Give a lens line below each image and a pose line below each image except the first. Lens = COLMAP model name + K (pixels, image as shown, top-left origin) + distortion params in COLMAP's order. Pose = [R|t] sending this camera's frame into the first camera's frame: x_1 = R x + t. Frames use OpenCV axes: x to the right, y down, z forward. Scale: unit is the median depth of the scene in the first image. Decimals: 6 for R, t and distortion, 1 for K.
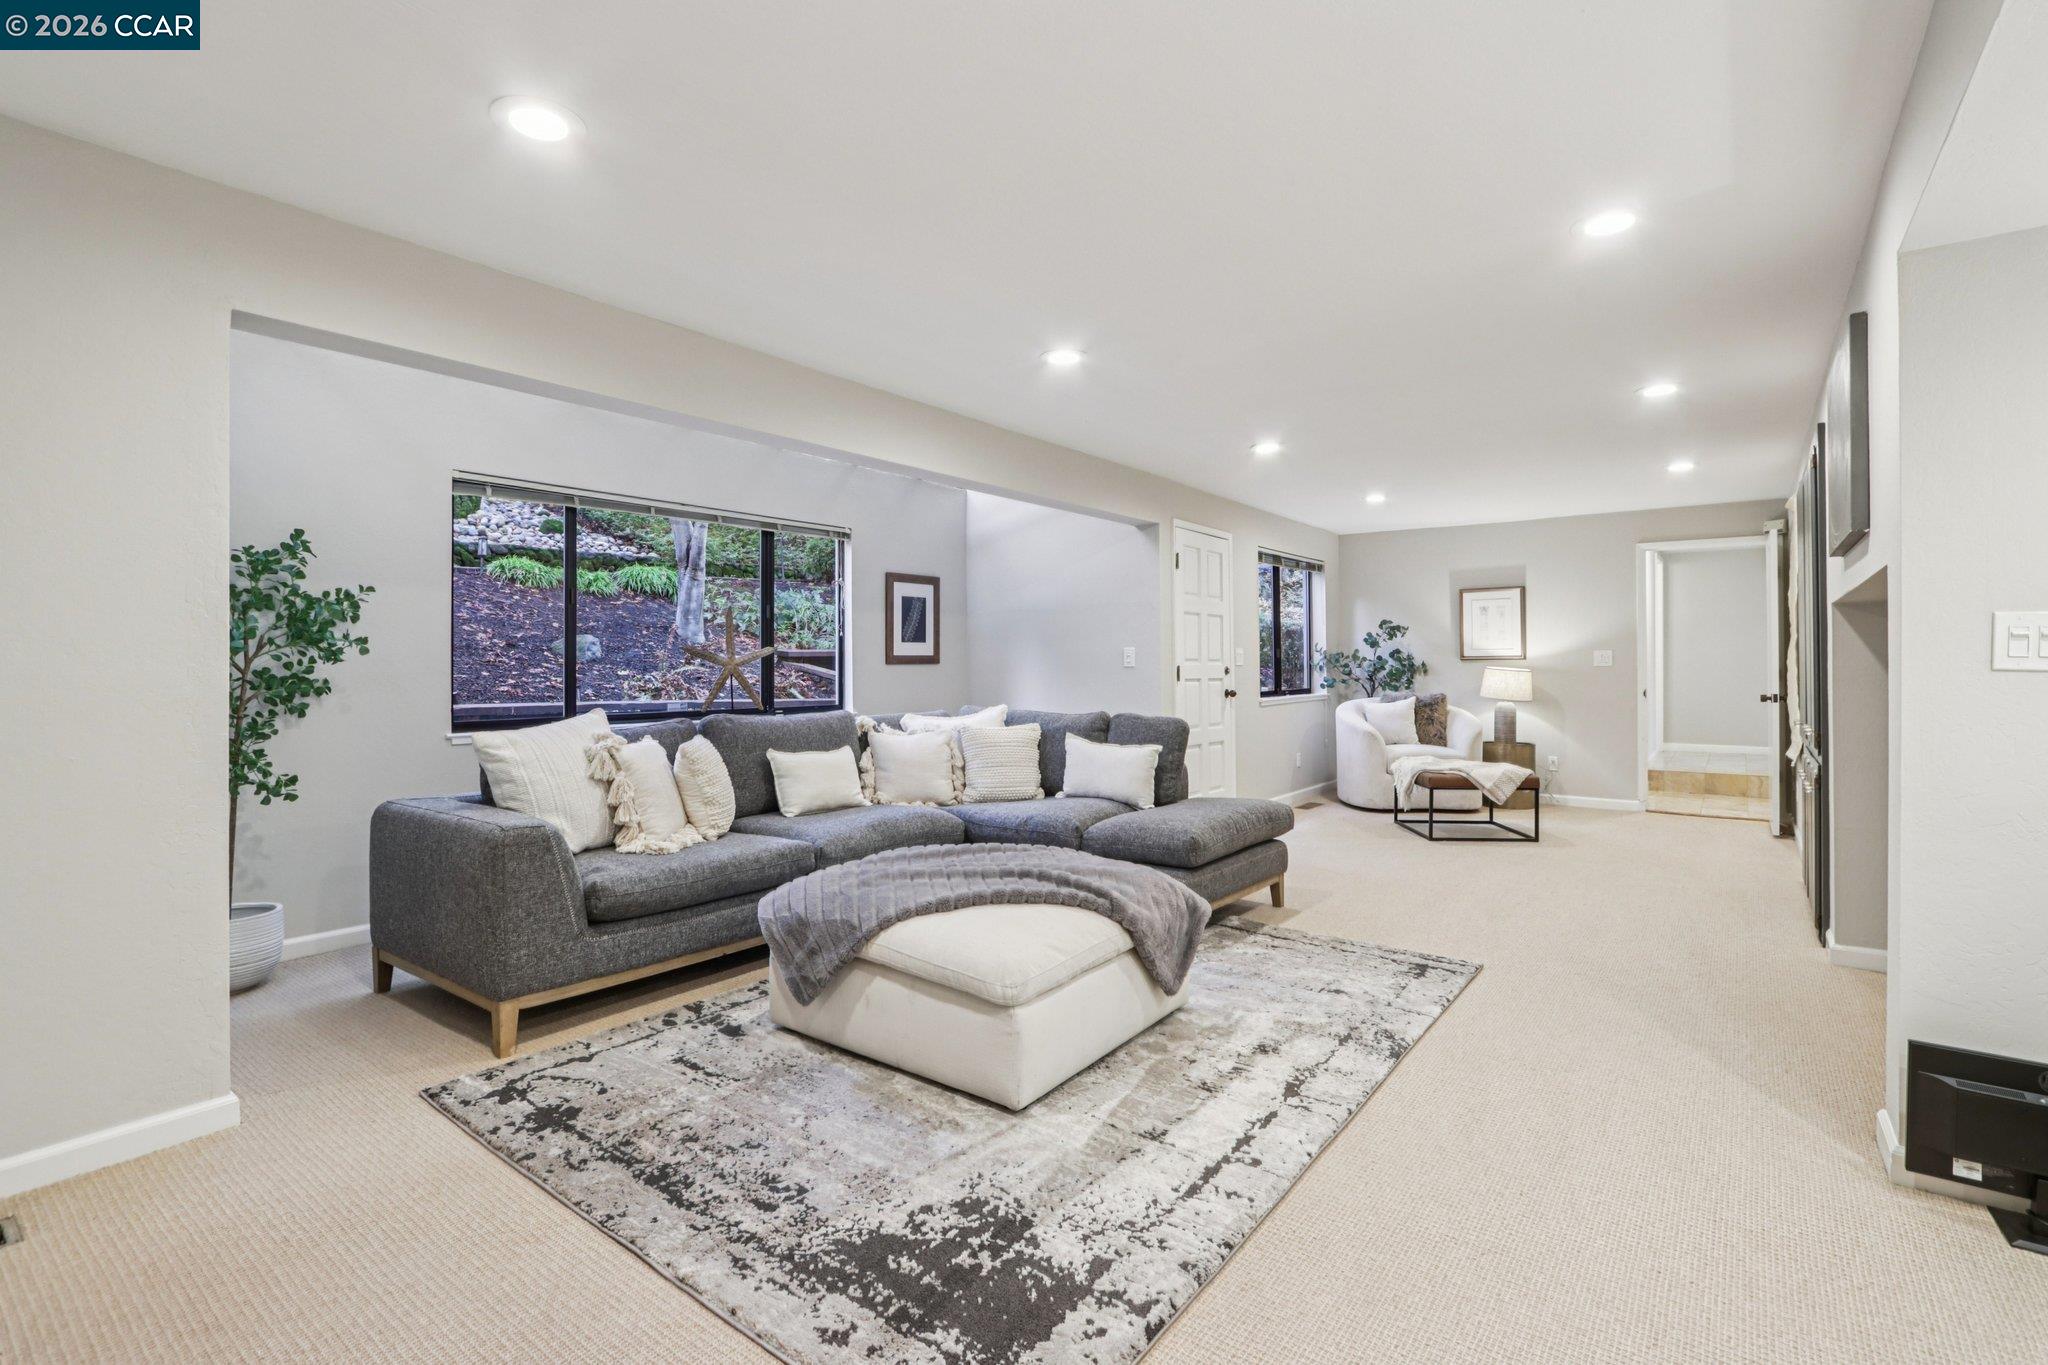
lens RADIAL K [[933.1, 0, 1033.7], [0, 933.1, 663.9], [0, 0, 1]] dist [-0.011945, 0.000224]
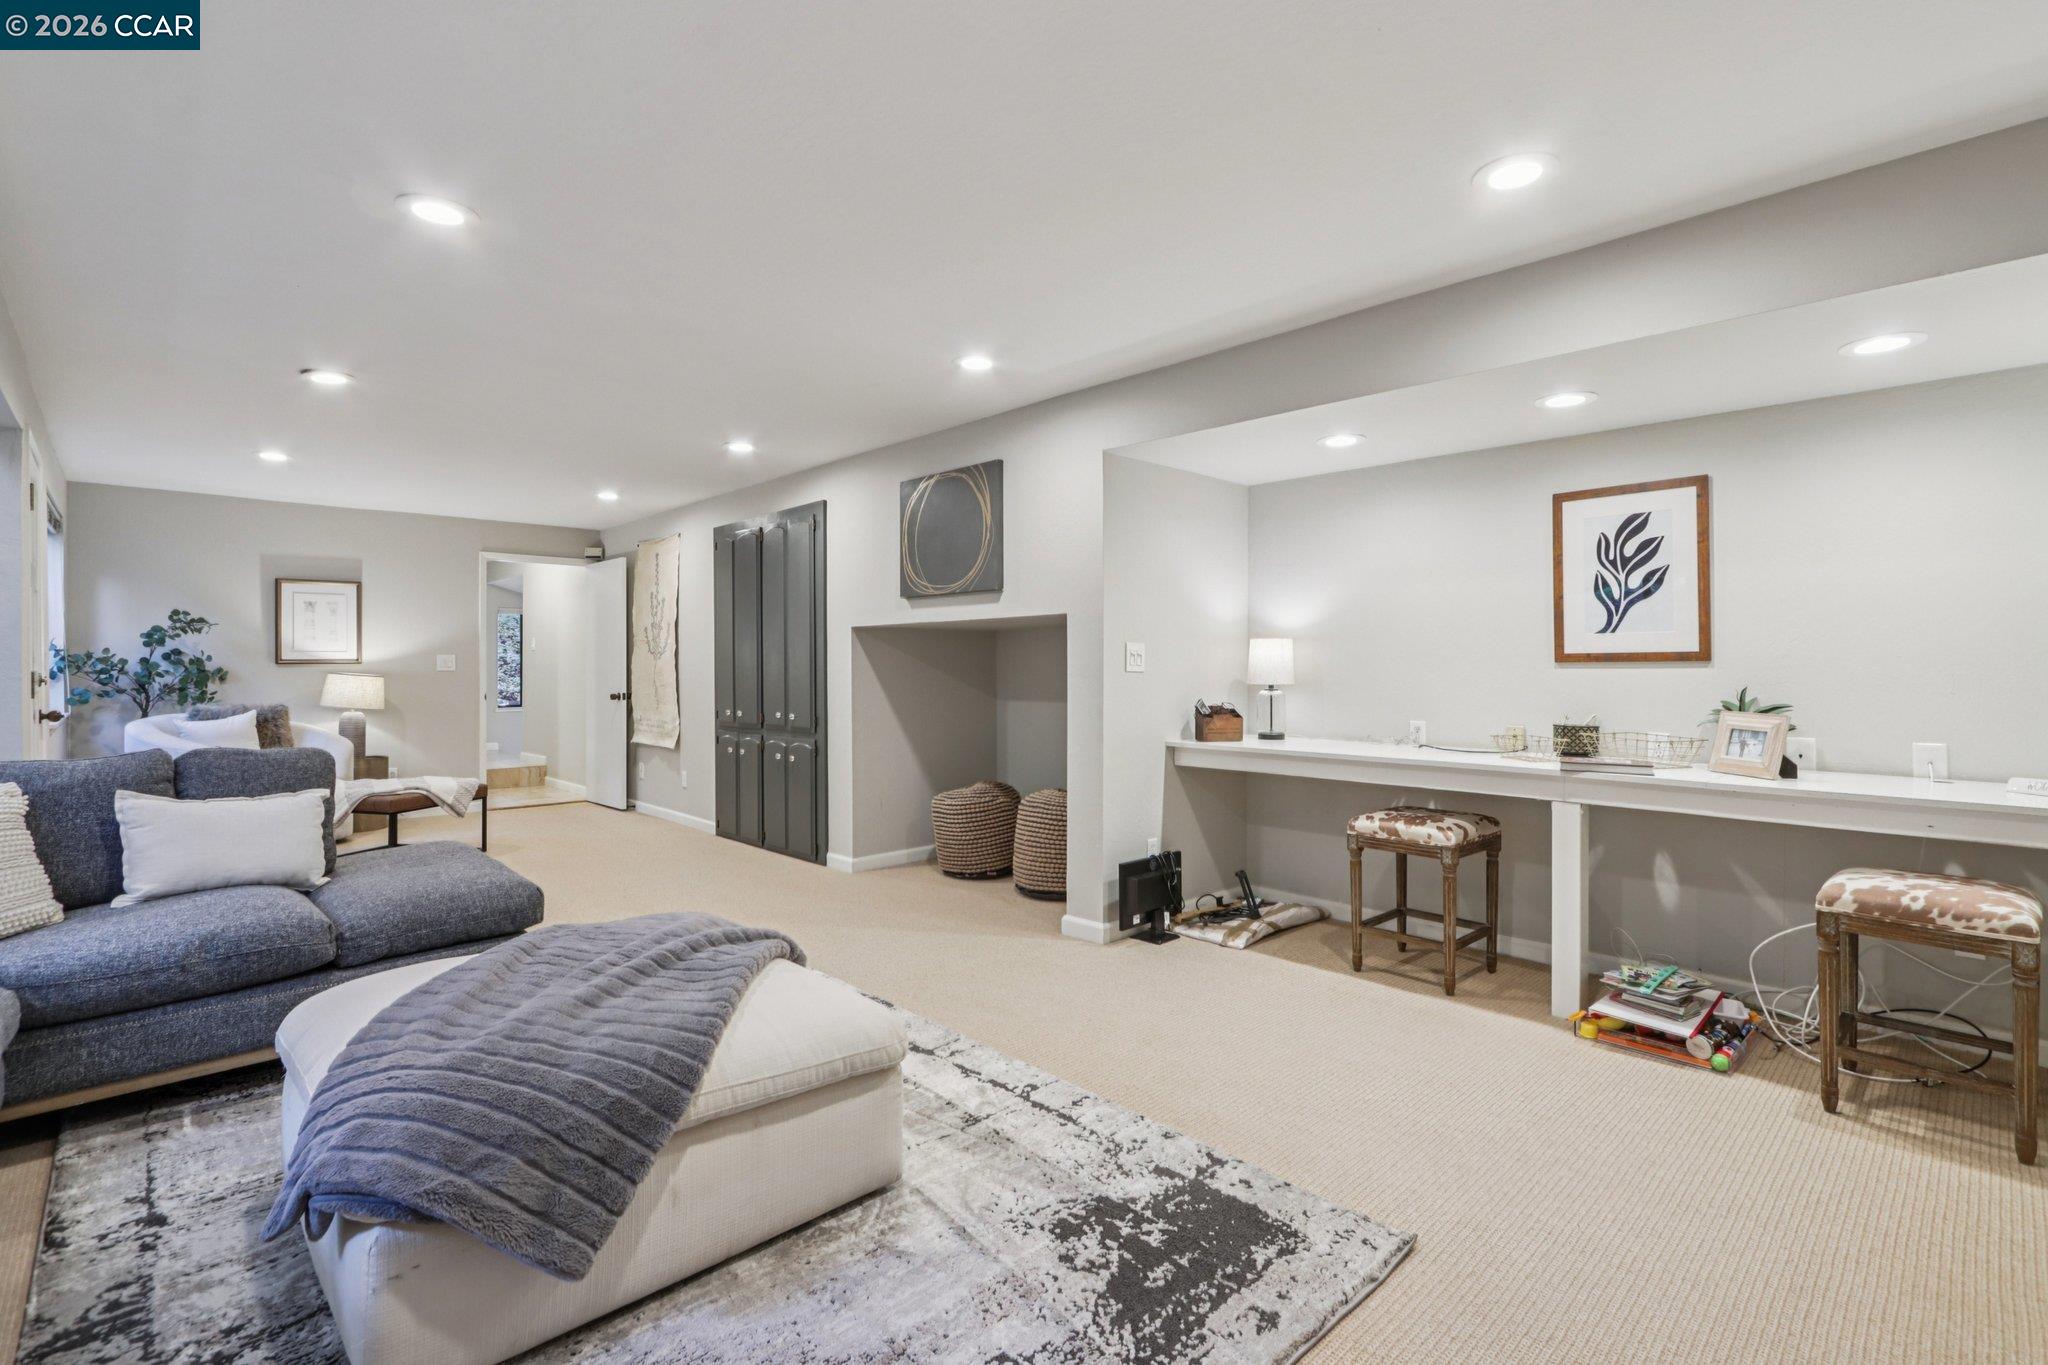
lens RADIAL K [[933.1, 0, 1033.7], [0, 933.1, 663.9], [0, 0, 1]] dist [-0.011945, 0.000224]
pose [[0.167814, 0.003271, 0.985813, -0.894224], [0.001199, 0.999993, -0.003523, -0.001897], [-0.985818, 0.001773, 0.167809, 0.756479]]
